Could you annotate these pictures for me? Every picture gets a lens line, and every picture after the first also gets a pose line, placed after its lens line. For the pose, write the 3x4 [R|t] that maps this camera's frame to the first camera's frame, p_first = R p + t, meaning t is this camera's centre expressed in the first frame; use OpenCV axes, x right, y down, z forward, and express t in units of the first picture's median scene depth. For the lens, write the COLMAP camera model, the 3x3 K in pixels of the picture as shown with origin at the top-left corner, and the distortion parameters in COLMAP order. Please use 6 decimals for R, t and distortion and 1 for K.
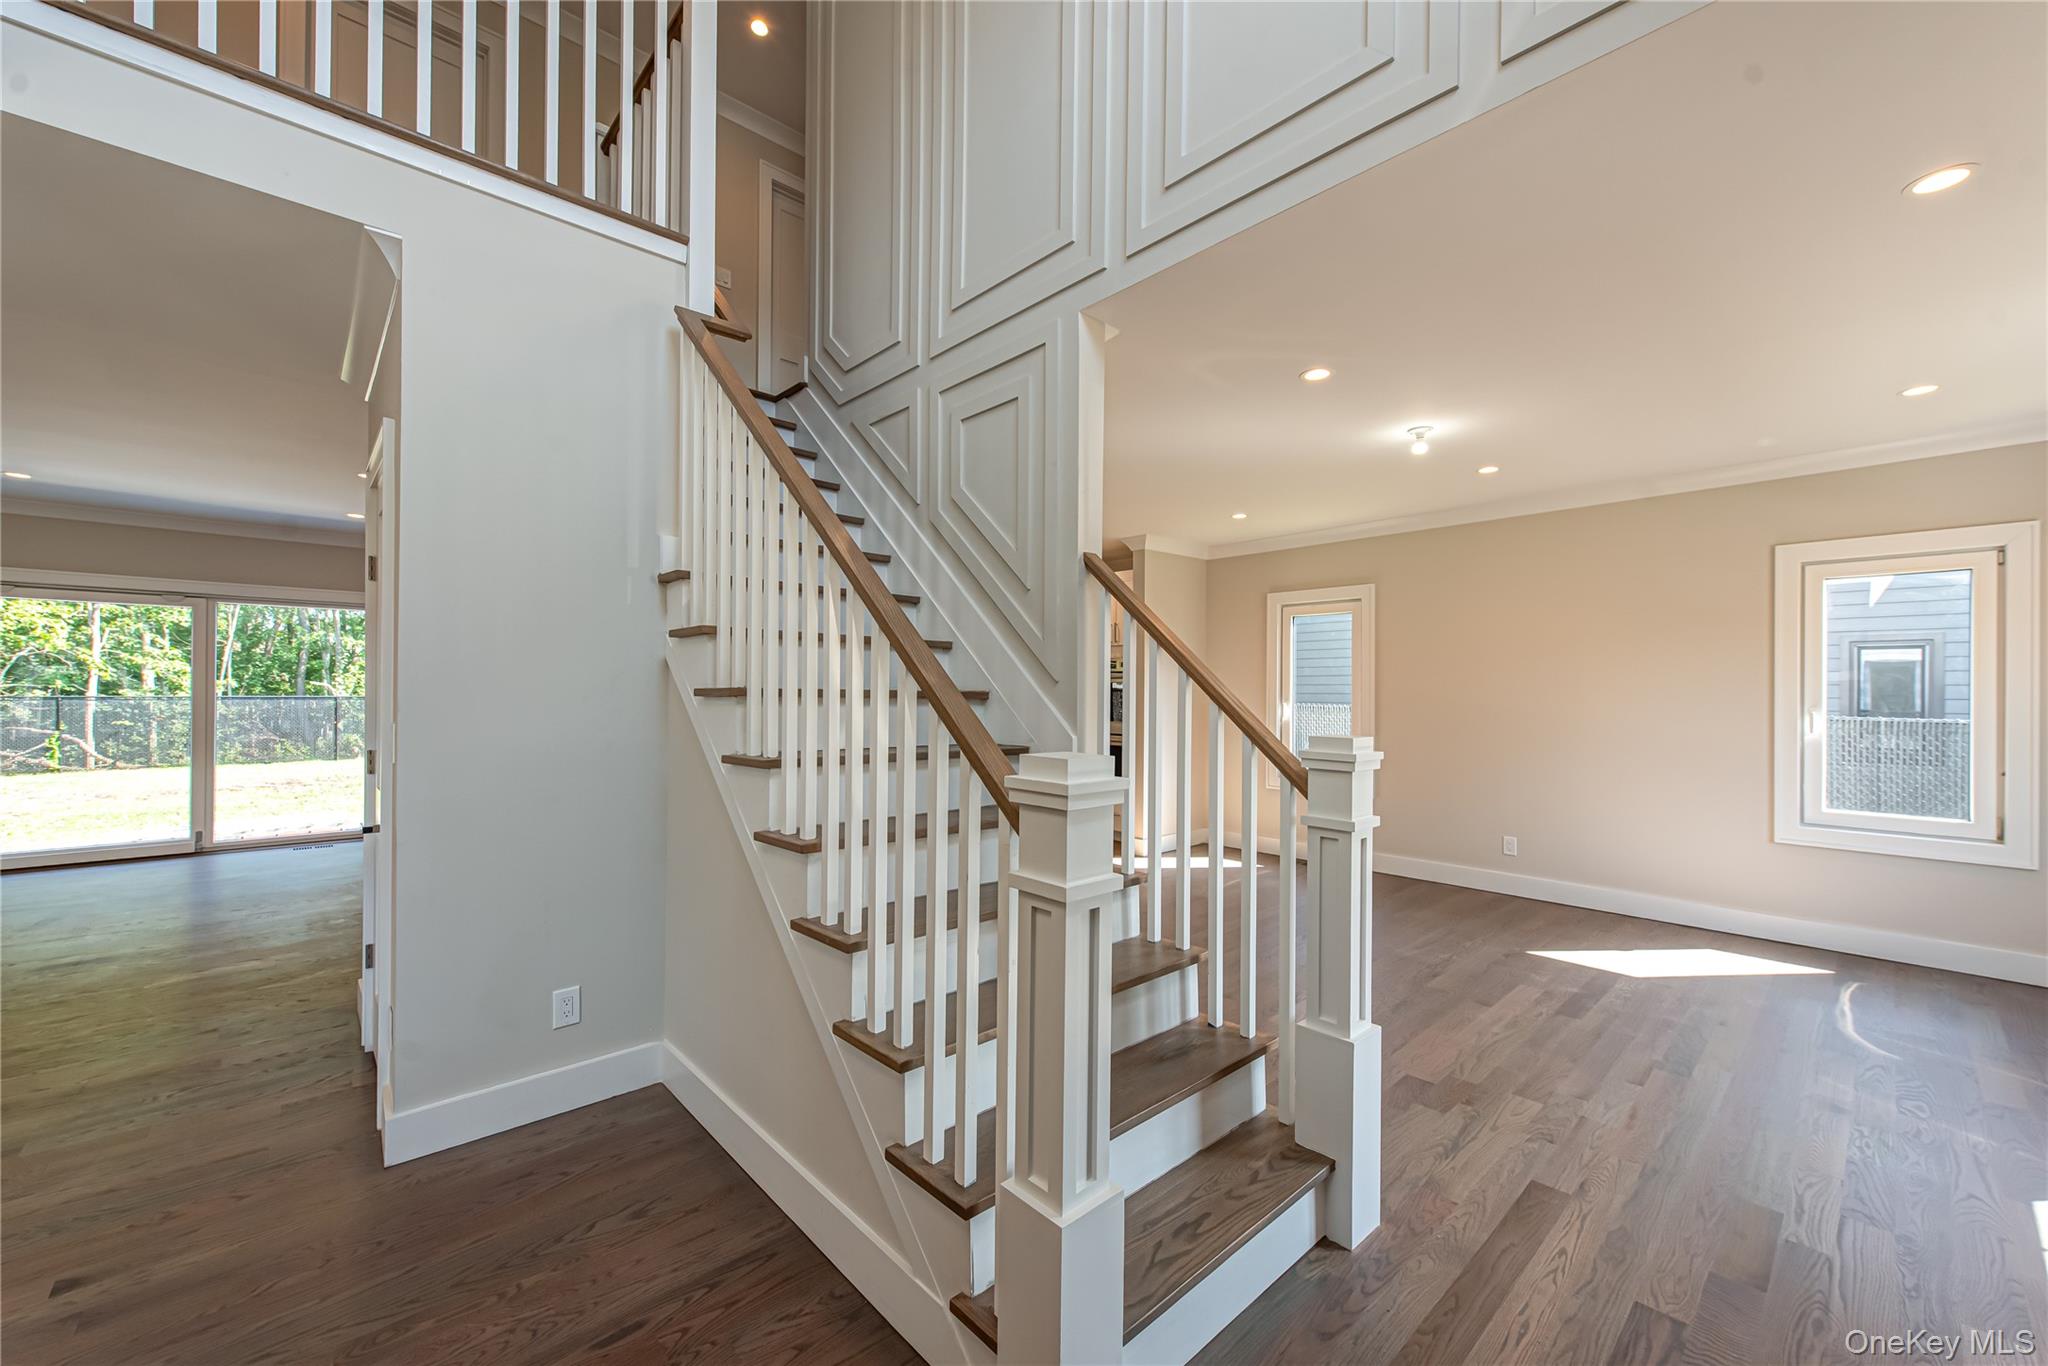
lens RADIAL K [[793.2, 0, 1034.8], [0, 793.2, 690.5], [0, 0, 1]] dist [0.014095, -0.004805]
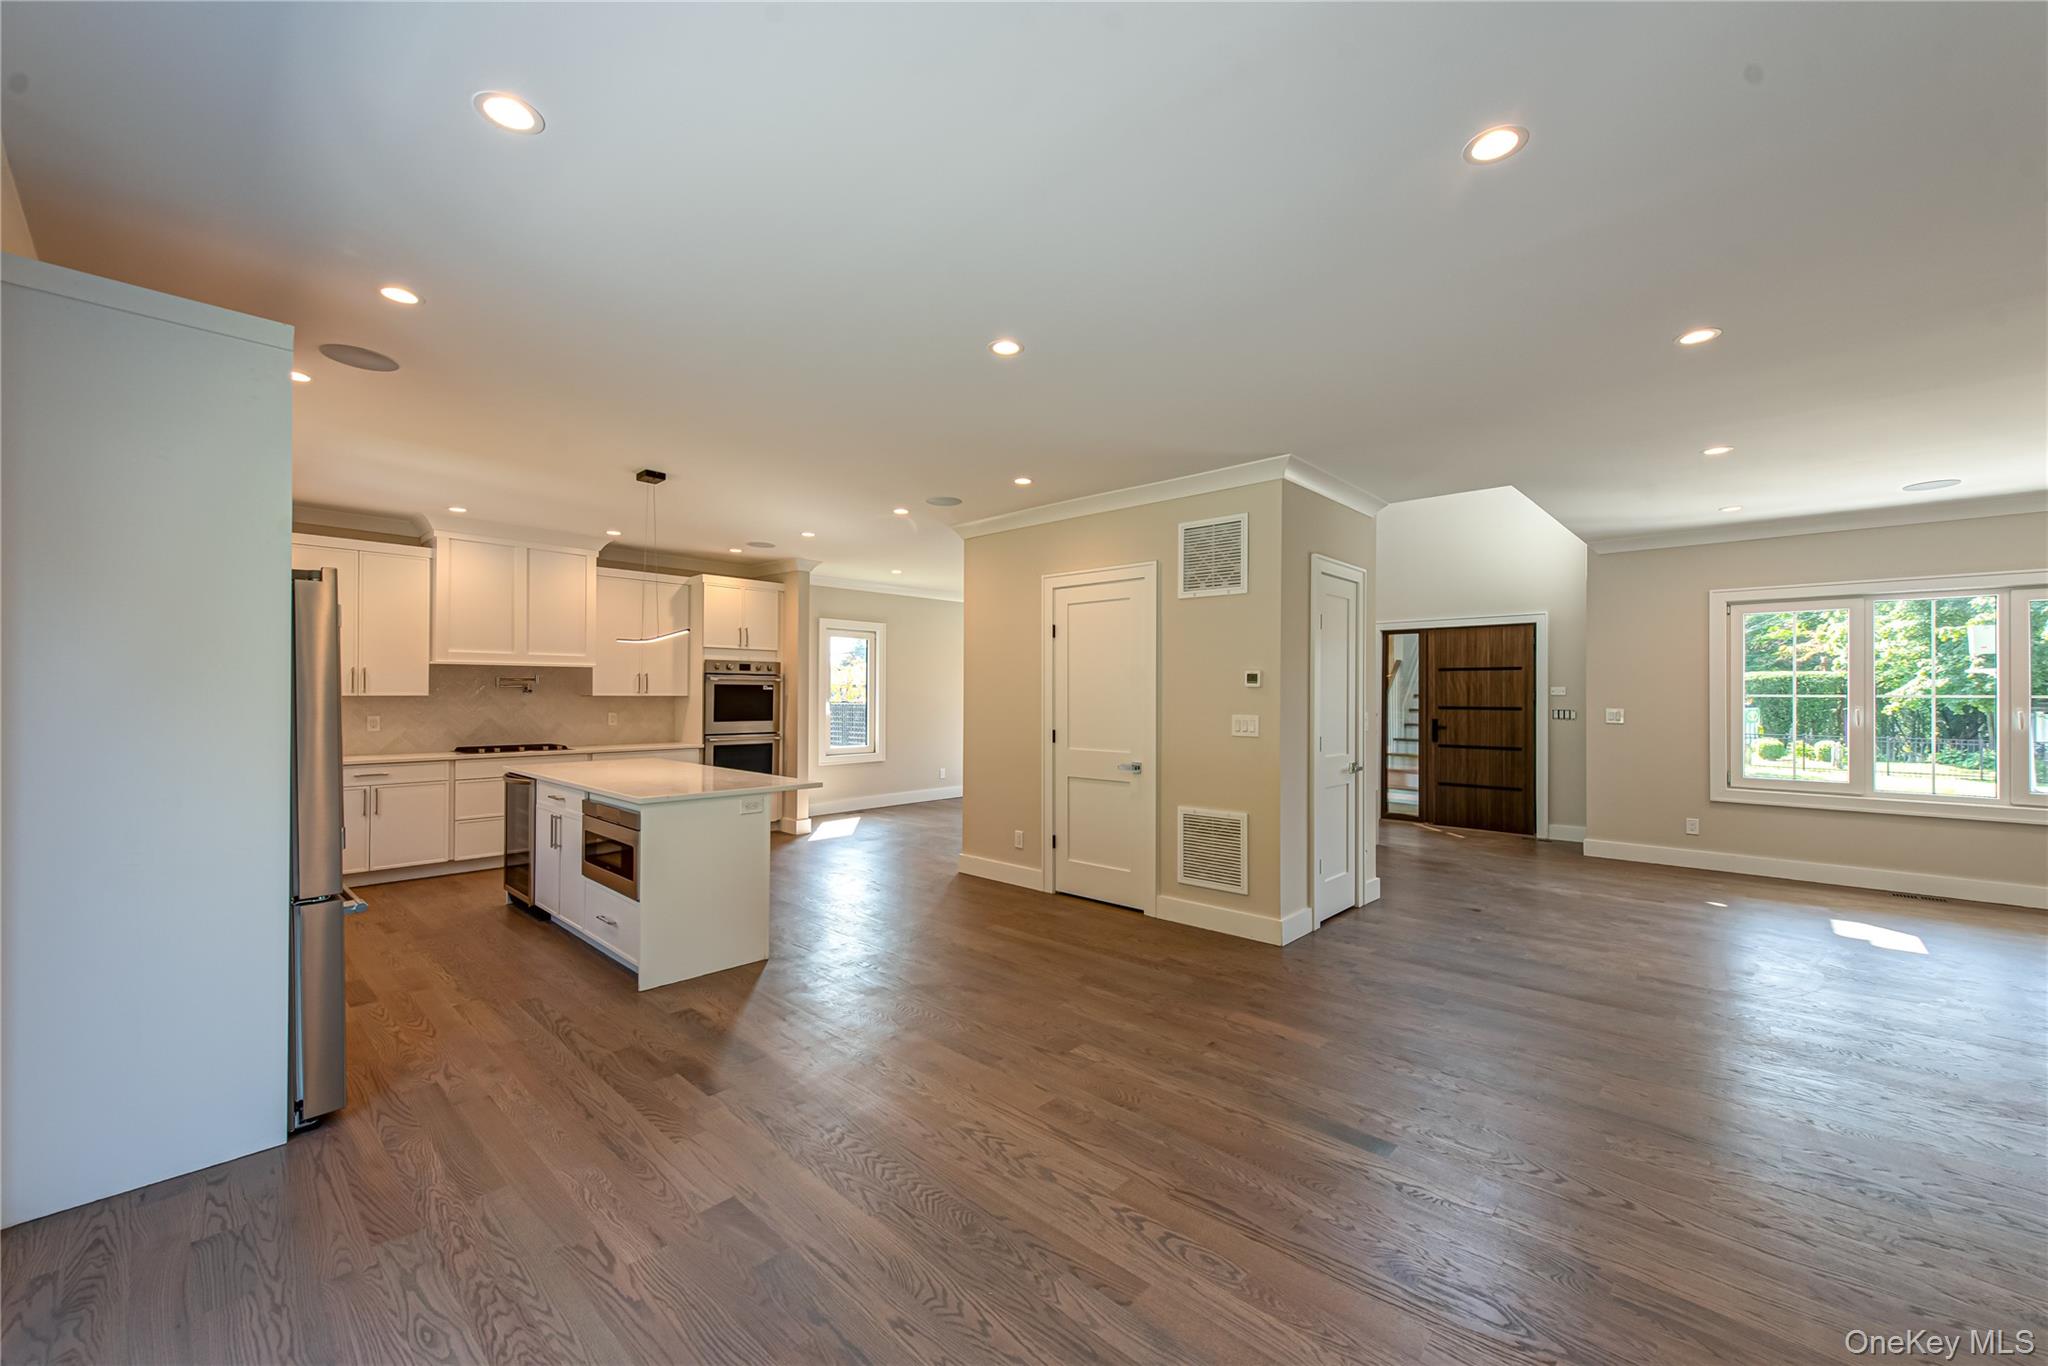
lens RADIAL K [[795.3, 0, 1033.4], [0, 795.3, 689.8], [0, 0, 1]] dist [0.013918, -0.004375]
pose [[-0.078781, -0.002884, 0.996888, -1.812589], [-0.005869, 0.999980, 0.002429, -0.014140], [-0.996875, -0.005659, -0.078796, 1.297465]]
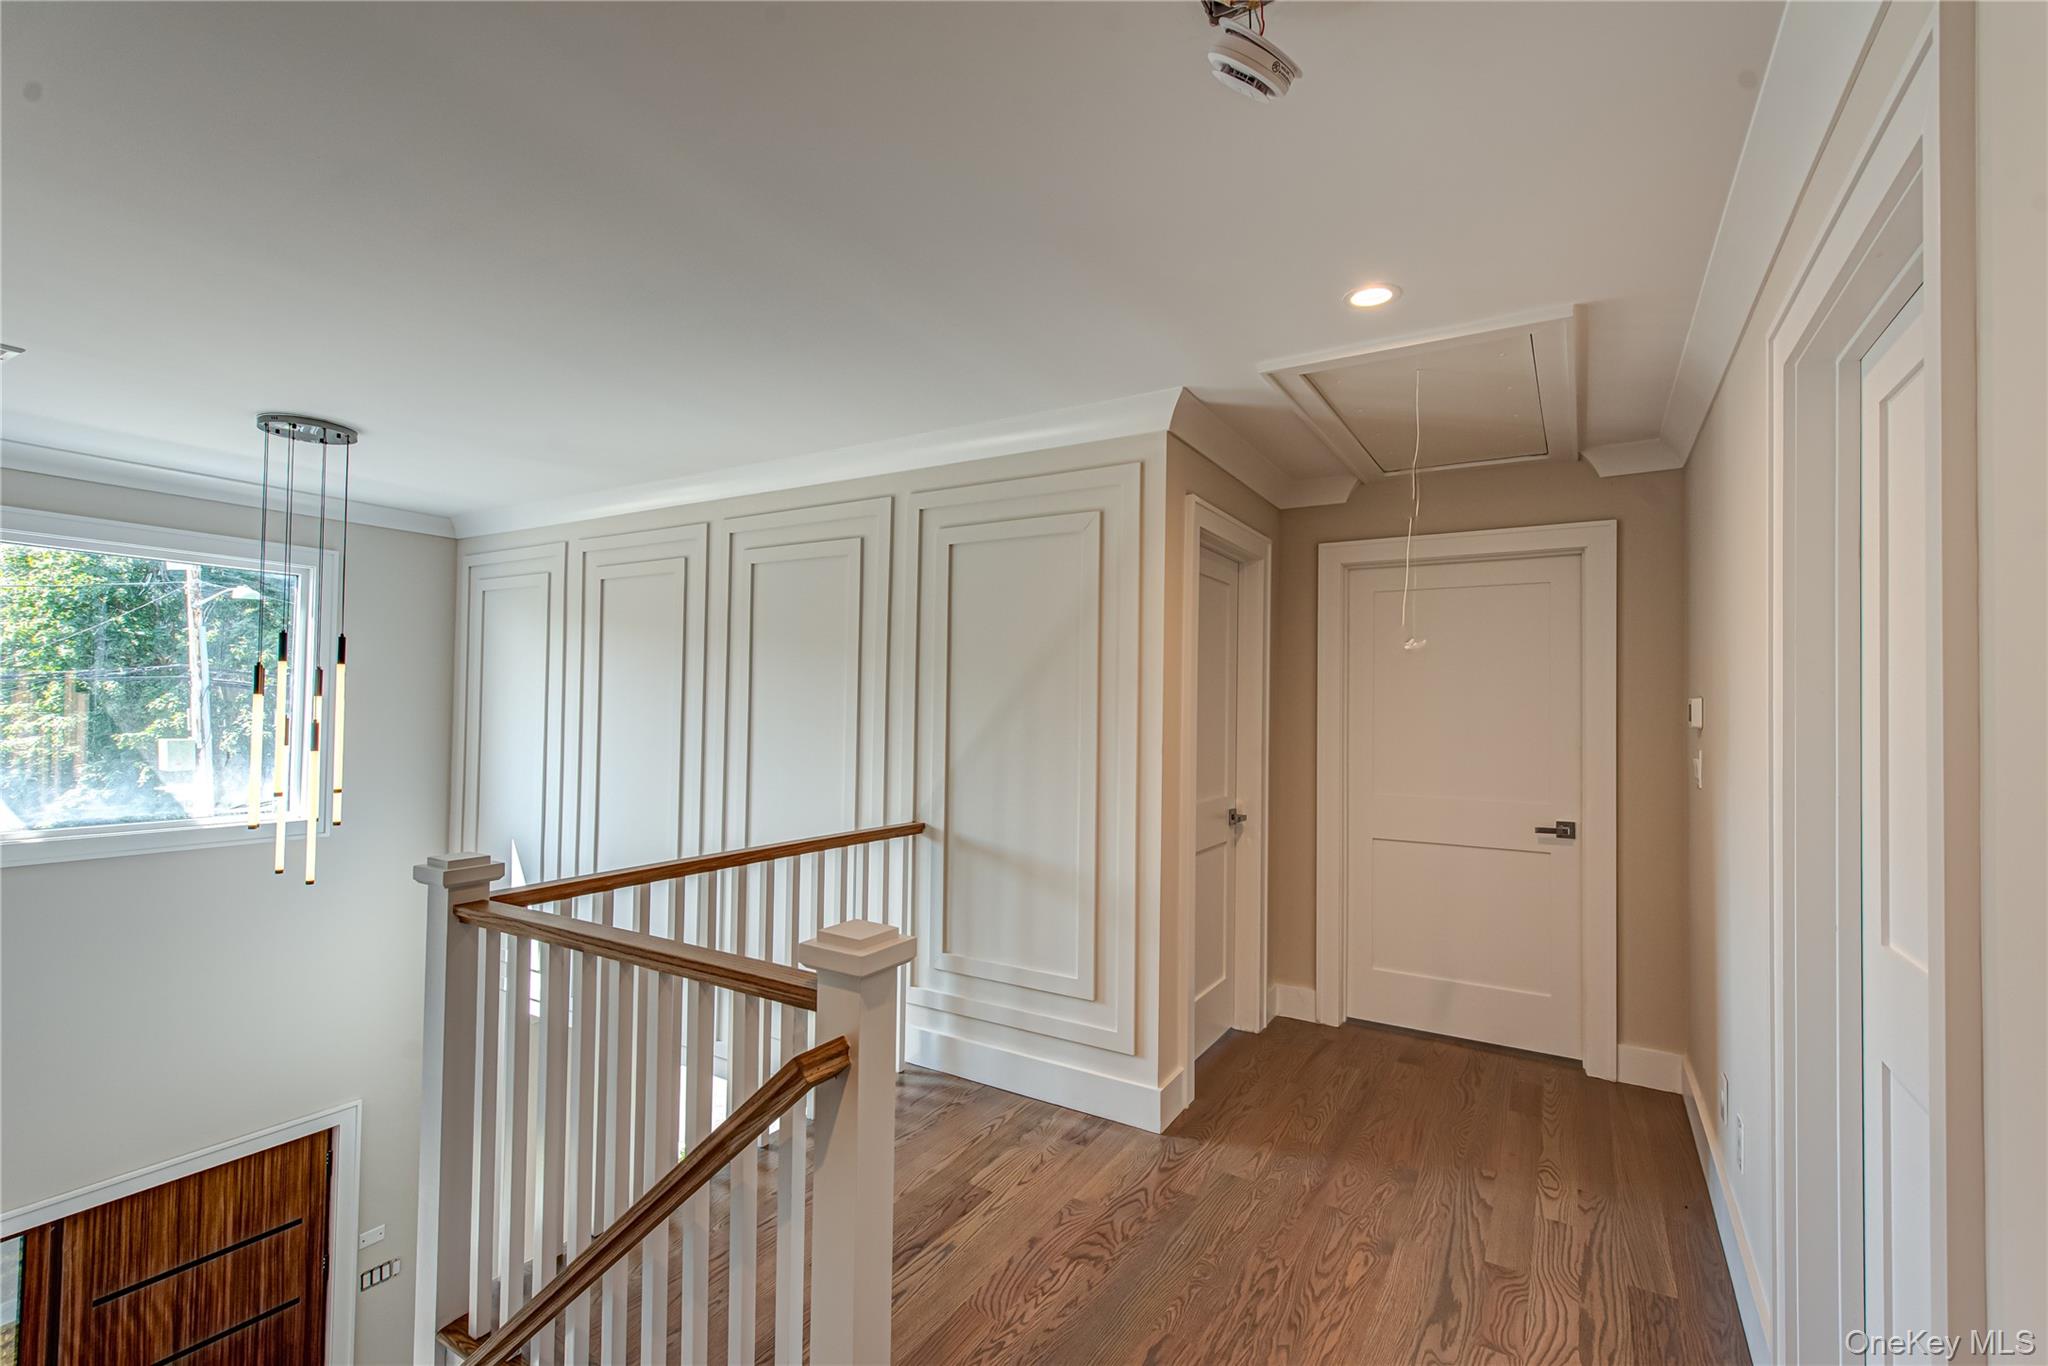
lens RADIAL K [[876.7, 0, 1036.9], [0, 876.7, 693.5], [0, 0, 1]] dist [0.004082, 0.000102]
pose [[-0.962297, -0.029326, -0.270415, -0.499917], [-0.022089, 0.999313, -0.029768, -0.752746], [0.271102, -0.022672, -0.962283, 1.309246]]
